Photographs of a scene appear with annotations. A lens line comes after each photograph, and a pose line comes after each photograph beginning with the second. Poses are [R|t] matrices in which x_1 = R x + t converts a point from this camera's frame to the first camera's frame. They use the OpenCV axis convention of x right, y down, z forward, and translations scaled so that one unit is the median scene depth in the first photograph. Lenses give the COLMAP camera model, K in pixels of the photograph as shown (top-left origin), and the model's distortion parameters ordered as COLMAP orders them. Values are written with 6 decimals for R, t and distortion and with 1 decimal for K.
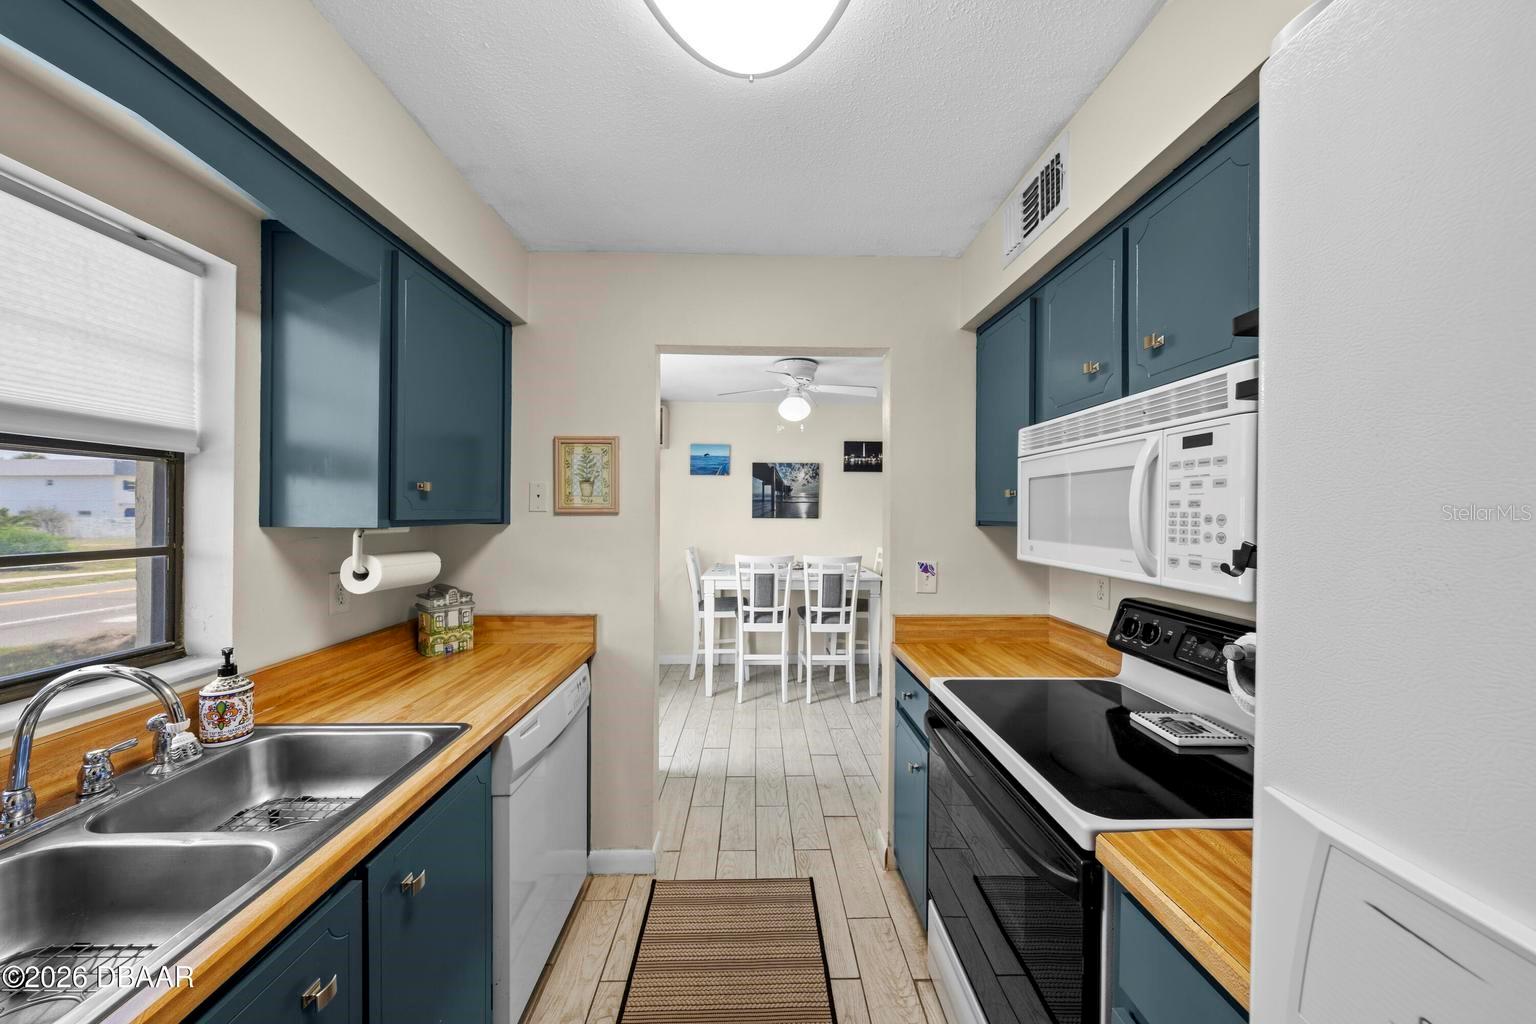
lens RADIAL K [[522.7, 0, 771.9], [0, 522.7, 512.7], [0, 0, 1]] dist [-0.003878, 0.000934]
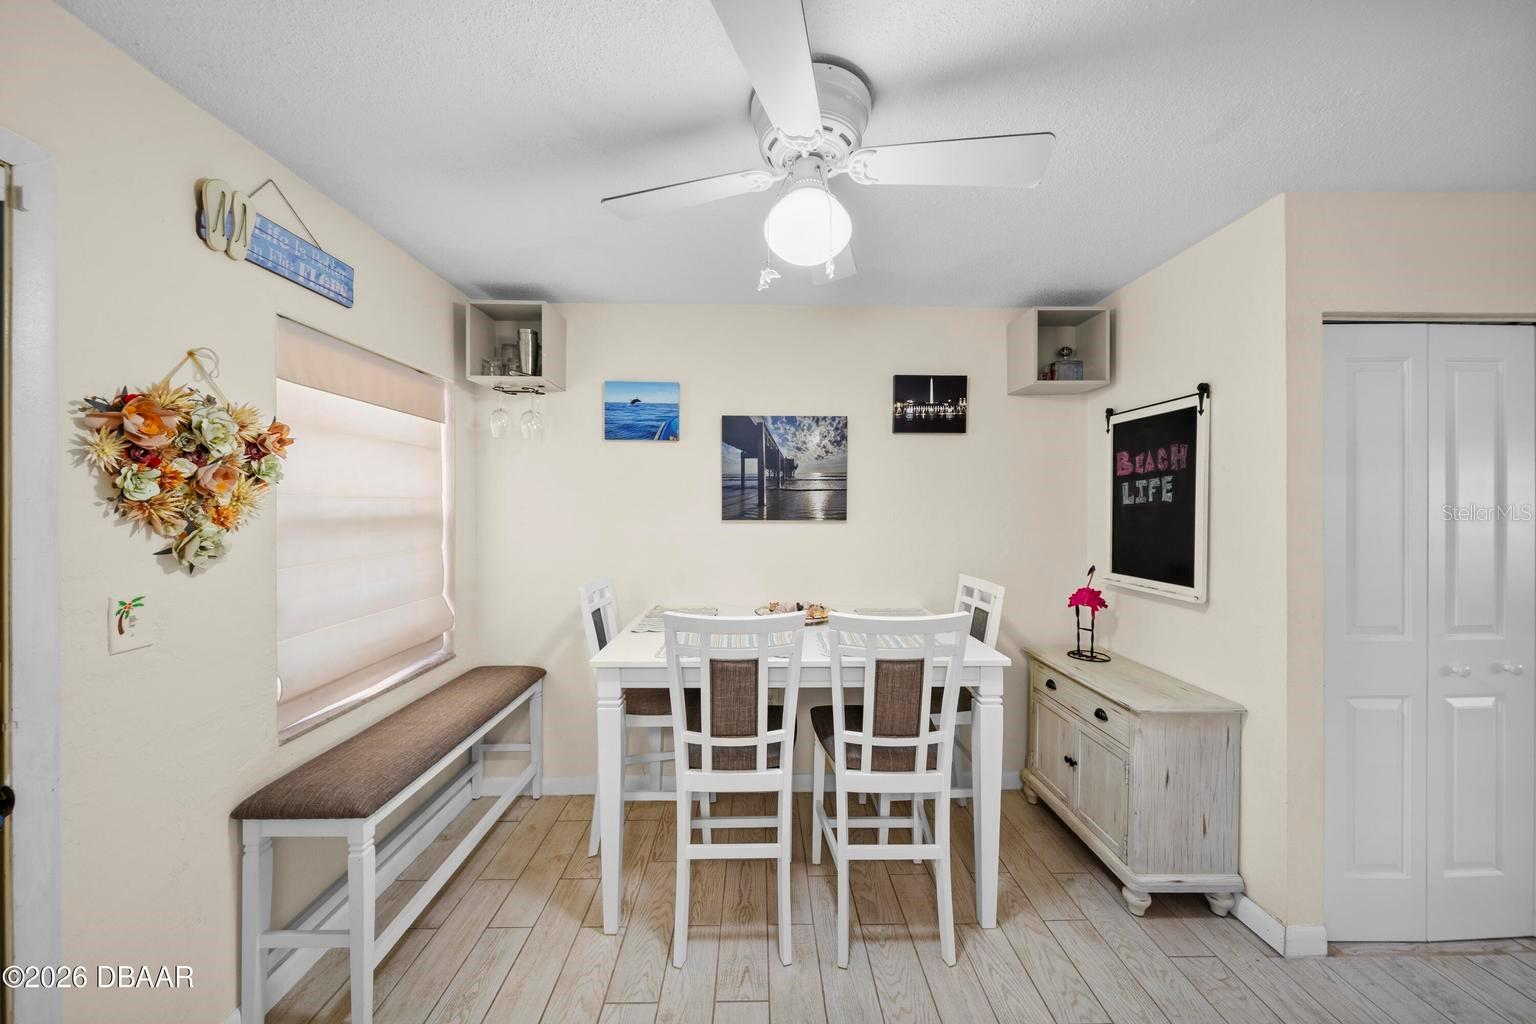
lens RADIAL K [[522.7, 0, 764.5], [0, 522.7, 511.5], [0, 0, 1]] dist [-0.003878, 0.000934]
pose [[0.999928, -0.005714, -0.010538, 0.011110], [0.005758, 0.999975, 0.004181, -0.000841], [0.010514, -0.004242, 0.999936, 0.469483]]
